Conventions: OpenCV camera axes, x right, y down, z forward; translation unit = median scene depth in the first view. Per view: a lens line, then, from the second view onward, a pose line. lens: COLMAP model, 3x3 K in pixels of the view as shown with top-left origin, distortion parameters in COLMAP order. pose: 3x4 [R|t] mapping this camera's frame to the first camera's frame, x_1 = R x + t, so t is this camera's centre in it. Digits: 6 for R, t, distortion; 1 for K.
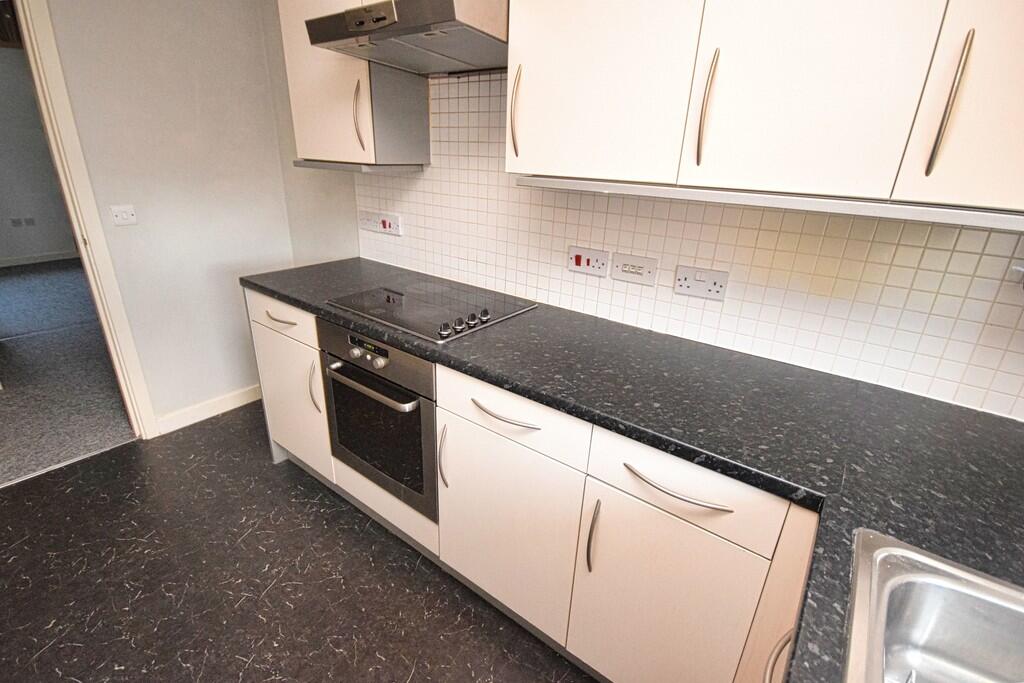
lens RADIAL K [[476.2, 0, 509.3], [0, 476.2, 327.2], [0, 0, 1]] dist [-0.003114, -0.000193]
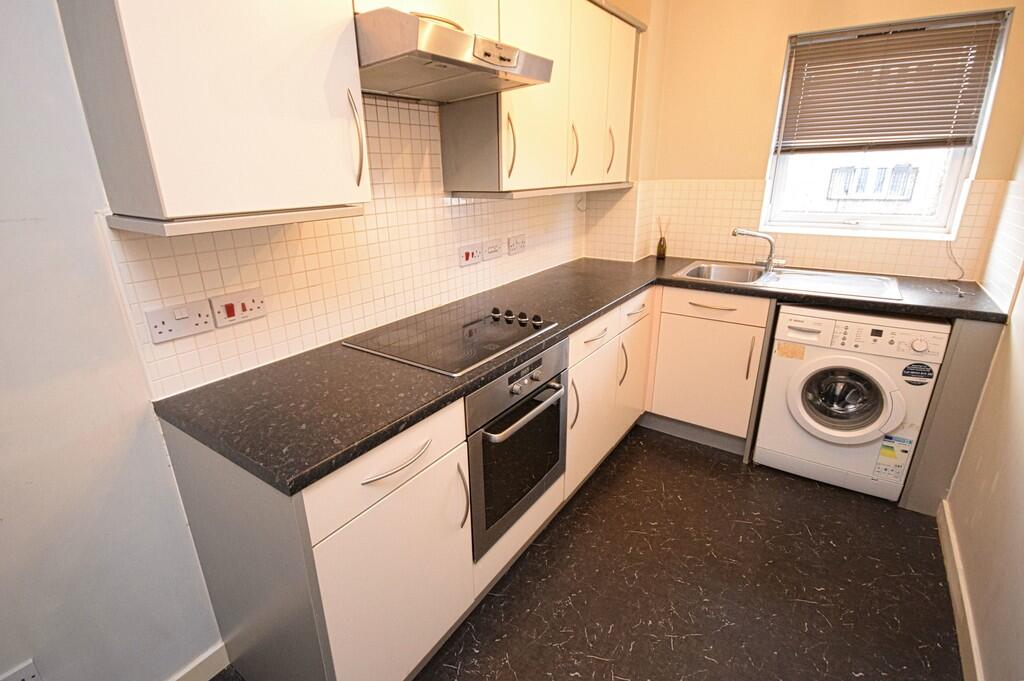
lens RADIAL K [[476.2, 0, 509.3], [0, 476.2, 326.2], [0, 0, 1]] dist [-0.003114, -0.000193]
pose [[-0.033066, -0.339524, 0.940016, -1.117046], [0.375577, 0.867376, 0.326498, -0.348968], [-0.926201, 0.363844, 0.098837, 0.827170]]
